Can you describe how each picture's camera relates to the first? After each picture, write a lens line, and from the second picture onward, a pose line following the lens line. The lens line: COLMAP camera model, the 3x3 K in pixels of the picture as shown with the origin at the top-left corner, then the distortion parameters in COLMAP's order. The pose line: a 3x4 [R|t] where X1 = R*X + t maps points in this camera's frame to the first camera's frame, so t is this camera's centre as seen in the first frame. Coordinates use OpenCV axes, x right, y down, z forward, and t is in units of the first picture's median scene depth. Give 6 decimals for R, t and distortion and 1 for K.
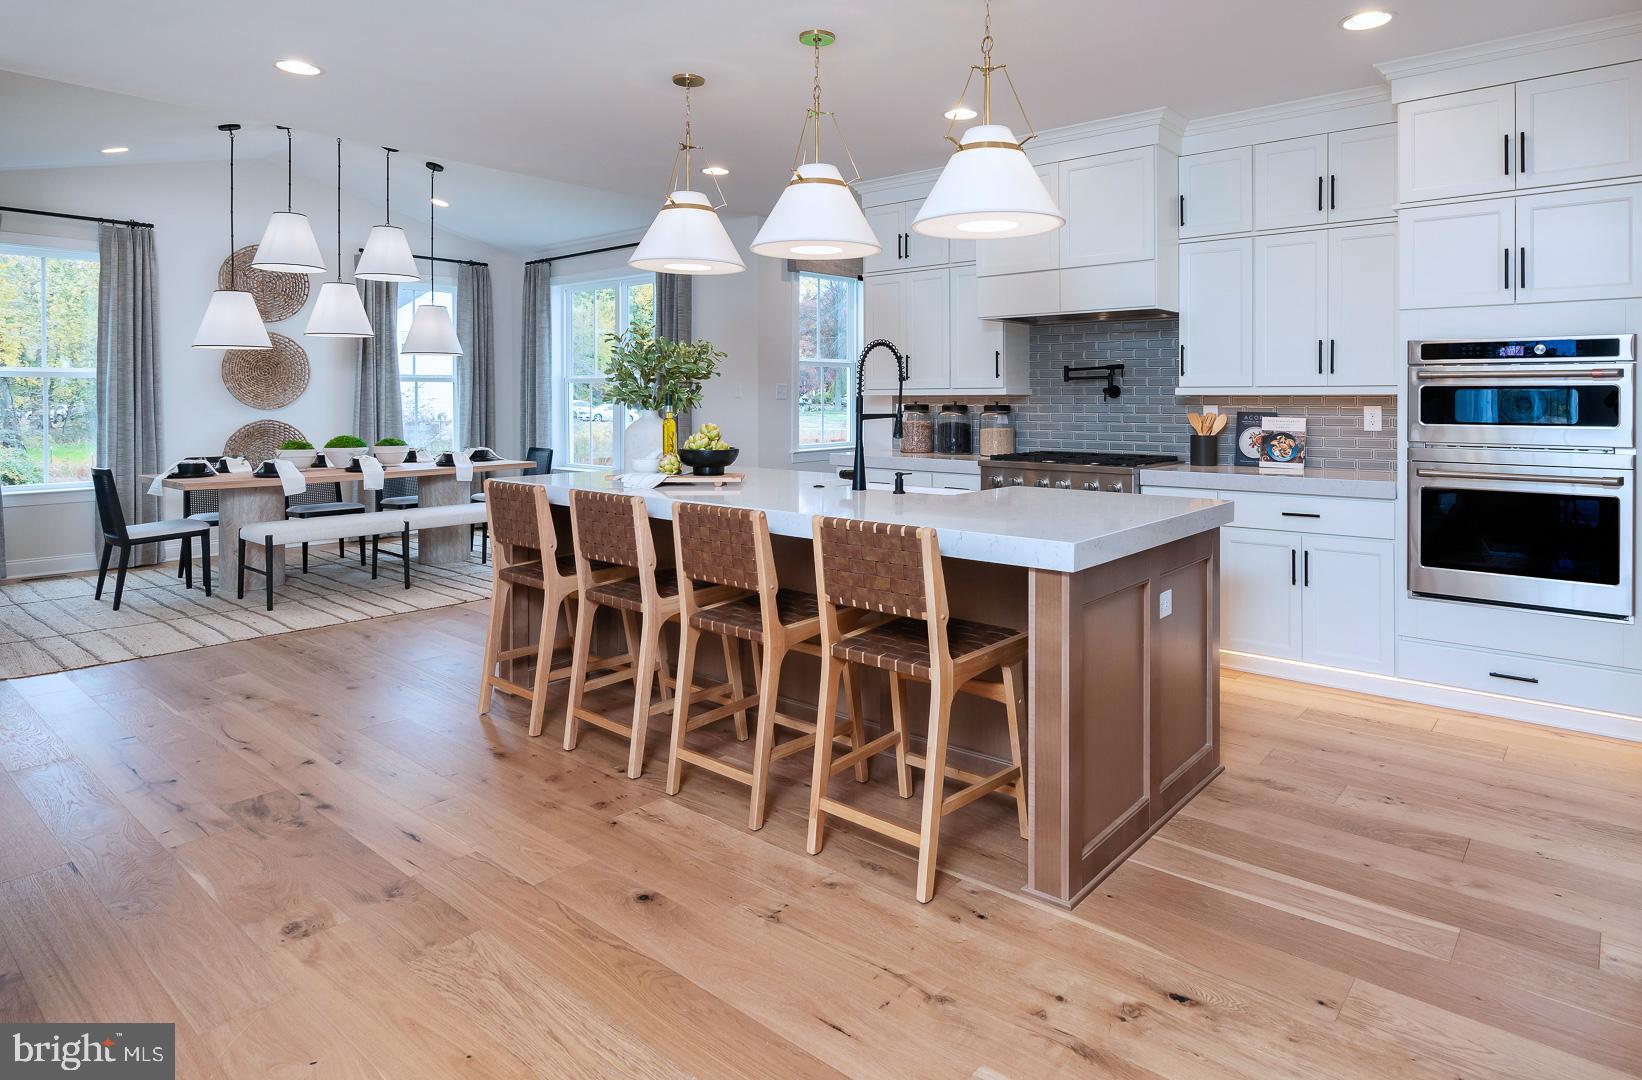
lens RADIAL K [[929.1, 0, 887.8], [0, 929.1, 397.1], [0, 0, 1]] dist [-0.016726, -0.000392]
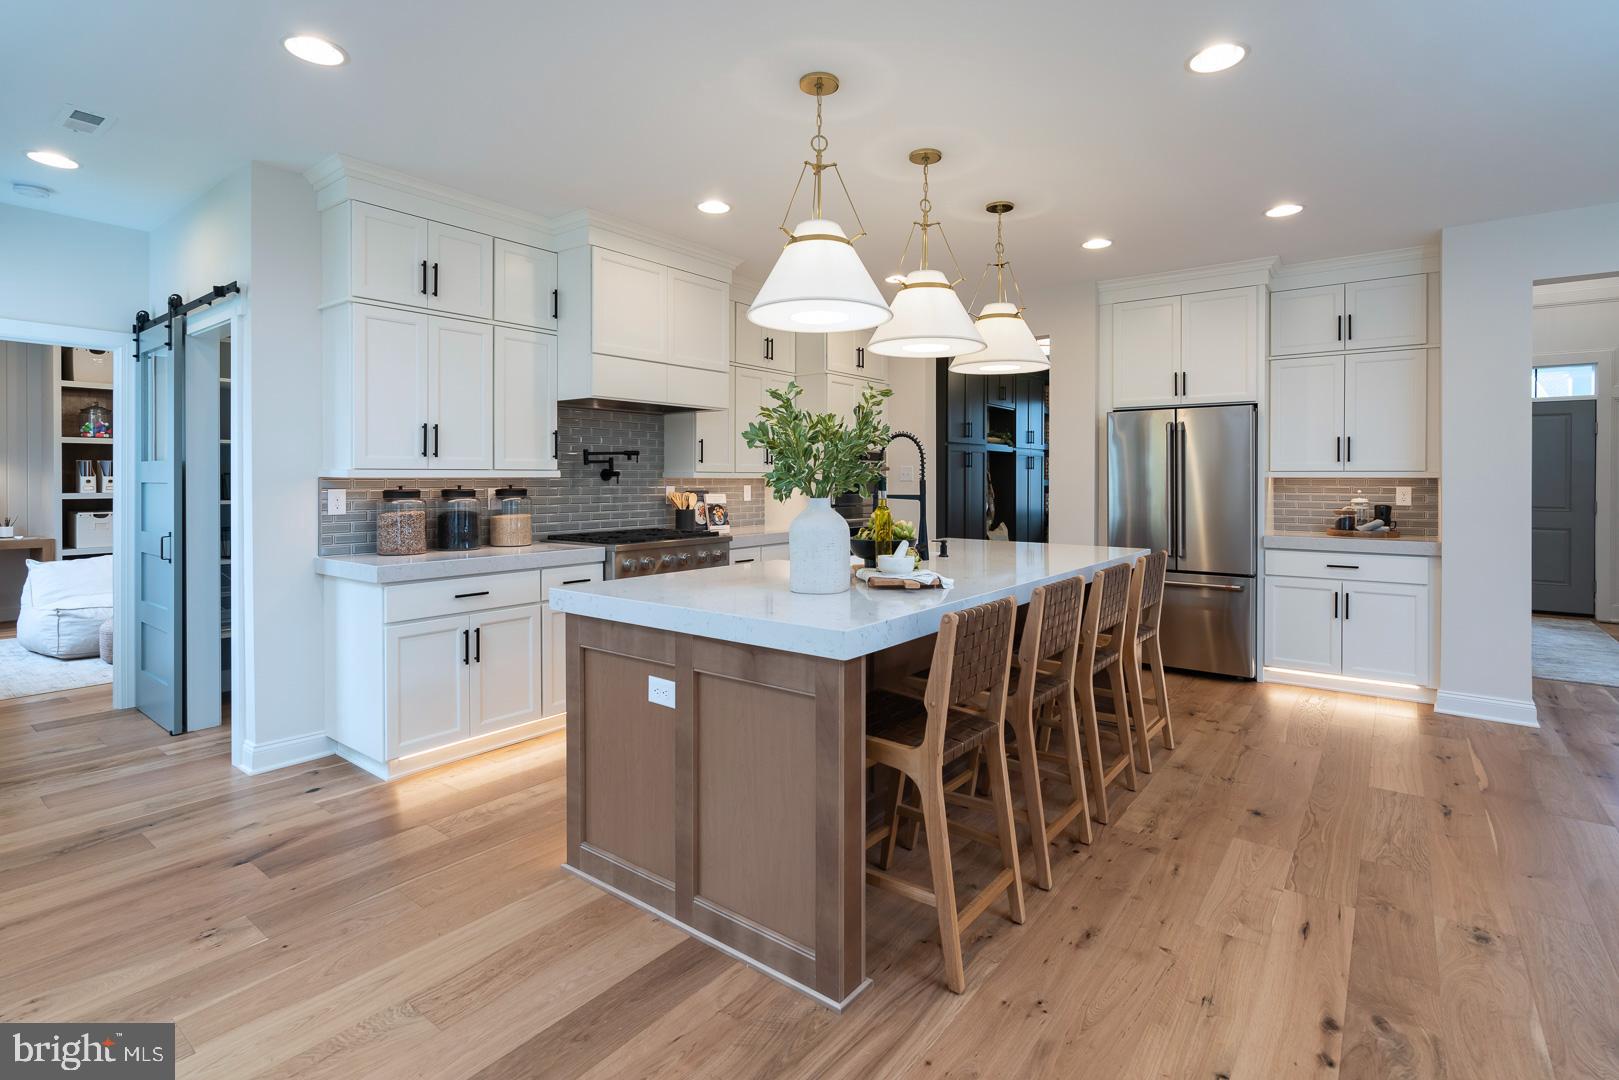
lens RADIAL K [[767.4, 0, 813.8], [0, 767.4, 480.4], [0, 0, 1]] dist [-0.000457, 0.000099]
pose [[-0.018508, -0.005181, 0.999815, -0.759609], [-0.002198, 0.999984, 0.005141, -0.004846], [-0.999826, -0.002102, -0.018519, 0.883846]]
